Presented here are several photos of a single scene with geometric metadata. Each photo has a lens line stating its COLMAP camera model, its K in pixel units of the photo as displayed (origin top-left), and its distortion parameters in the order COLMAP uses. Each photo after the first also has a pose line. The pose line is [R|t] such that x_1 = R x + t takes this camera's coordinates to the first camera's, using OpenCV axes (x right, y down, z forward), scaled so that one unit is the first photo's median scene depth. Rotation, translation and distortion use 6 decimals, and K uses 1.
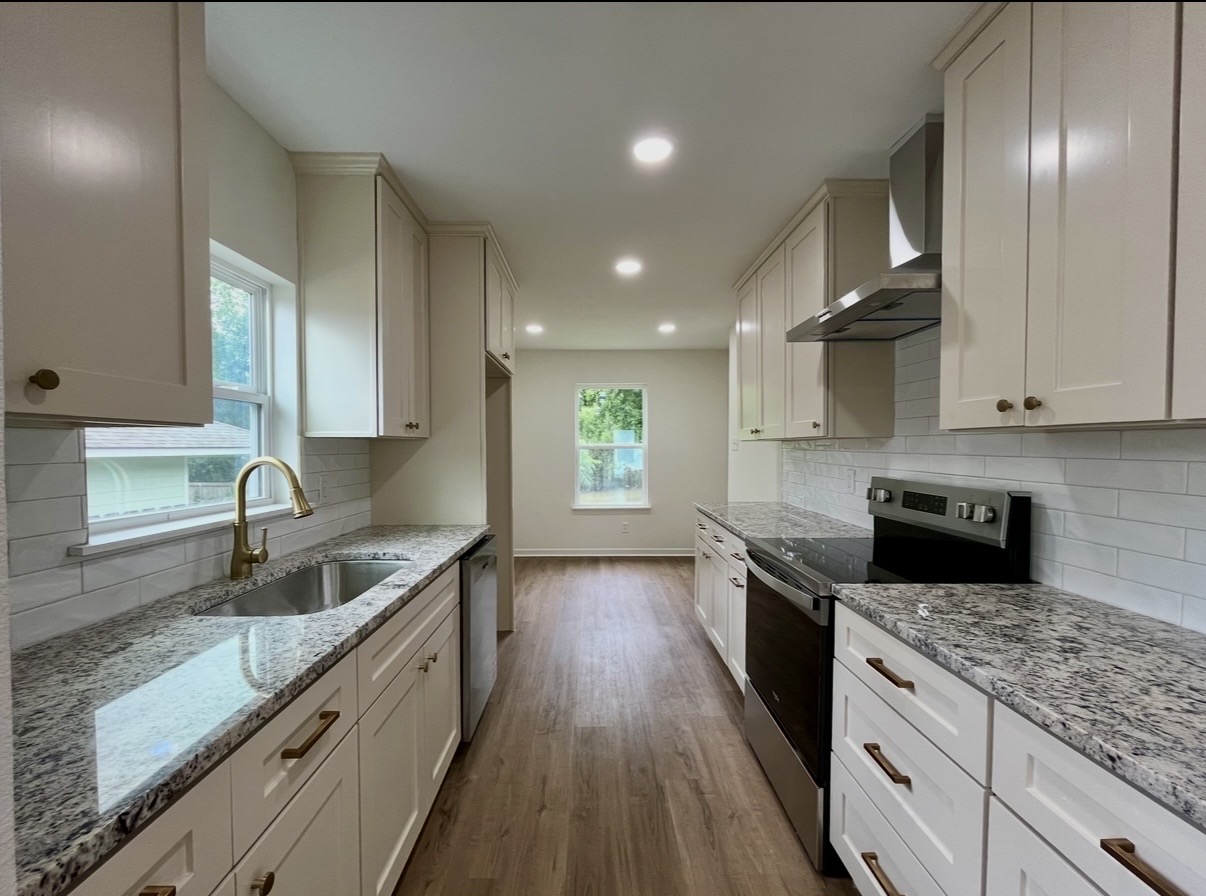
lens RADIAL K [[513.9, 0, 594.7], [0, 513.9, 459.0], [0, 0, 1]] dist [-0.007314, -0.000117]
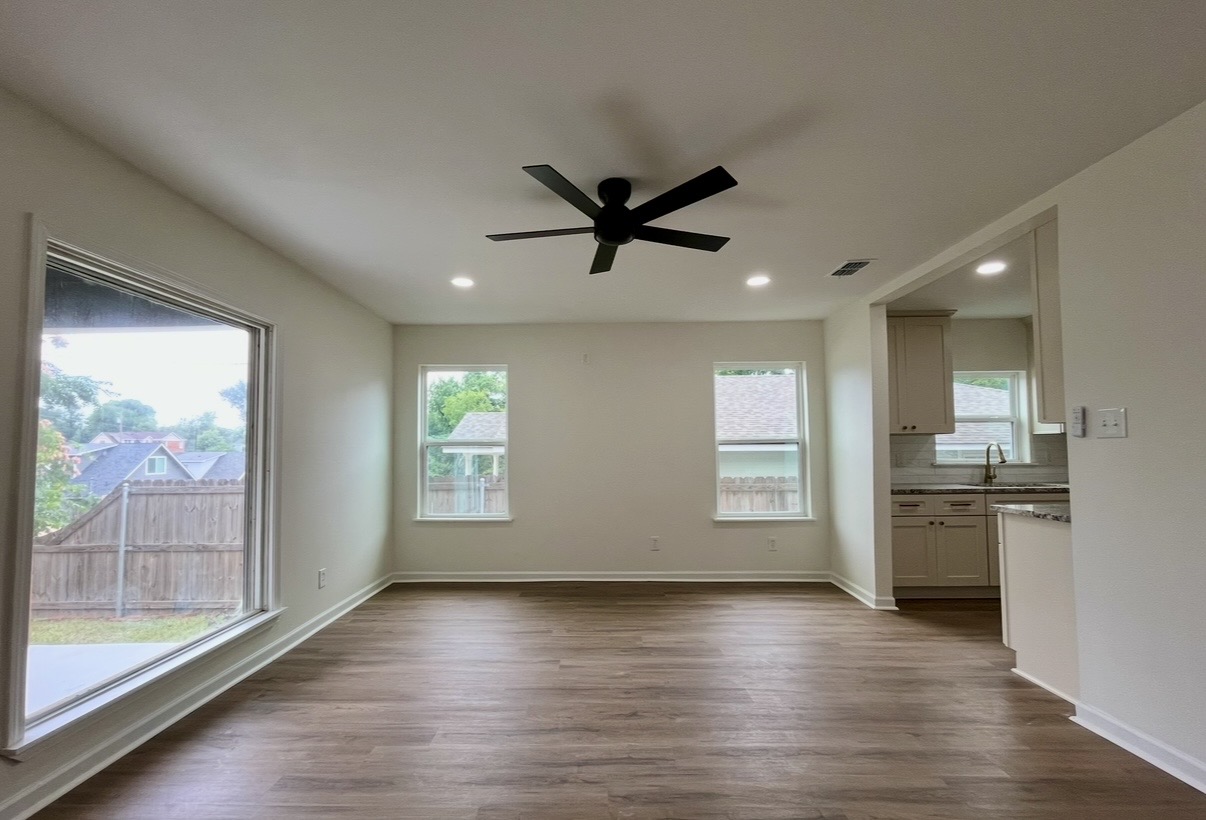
lens RADIAL K [[512.2, 0, 587.6], [0, 512.2, 428.8], [0, 0, 1]] dist [-0.000052, -0.000459]
pose [[-0.027297, -0.039181, -0.998859, 2.672455], [-0.012839, 0.999163, -0.038842, 0.071487], [0.999545, 0.011764, -0.027777, -1.407197]]
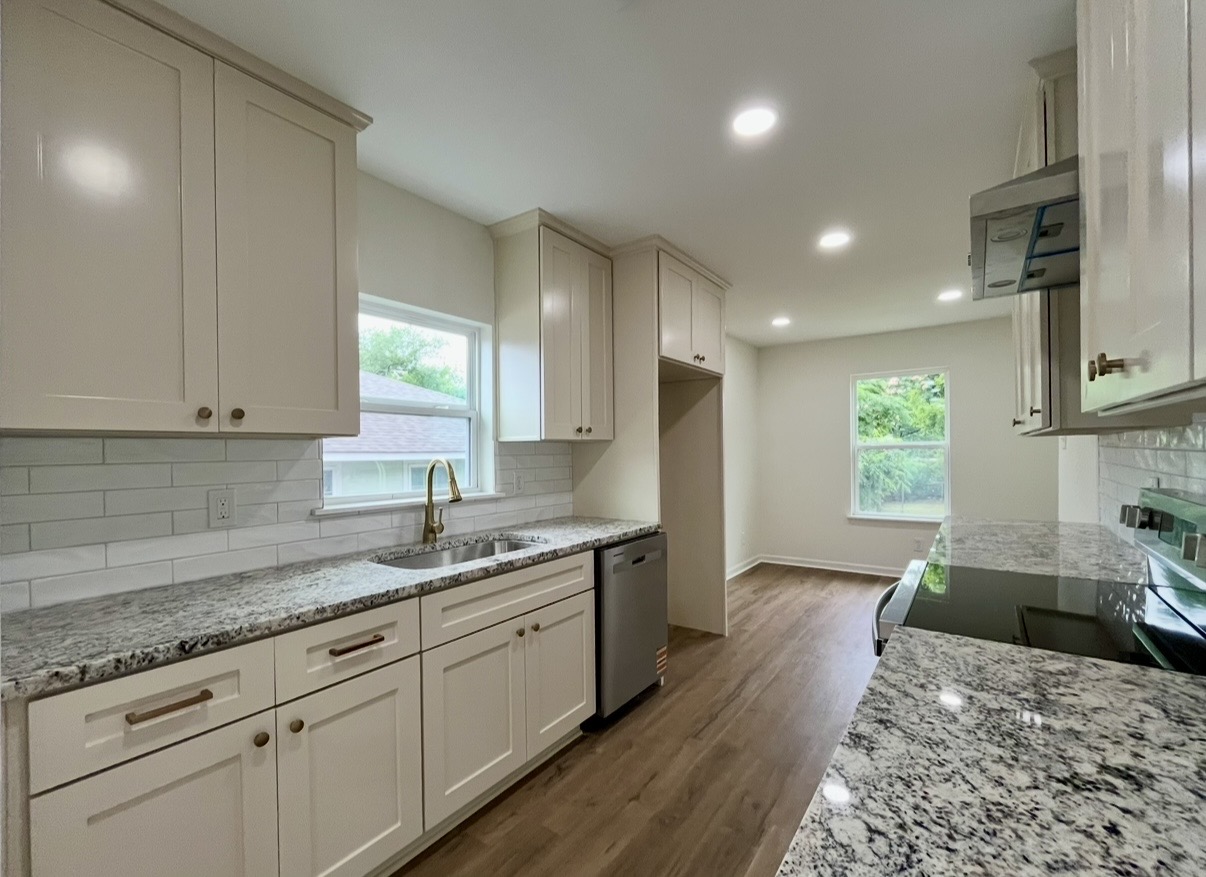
lens RADIAL K [[521.0, 0, 600.4], [0, 521.0, 449.1], [0, 0, 1]] dist [-0.005427, -0.000373]
pose [[0.809587, -0.008458, -0.586939, 0.607392], [-0.004206, 0.999787, -0.020208, 0.002523], [0.586985, 0.018829, 0.809379, 0.133006]]
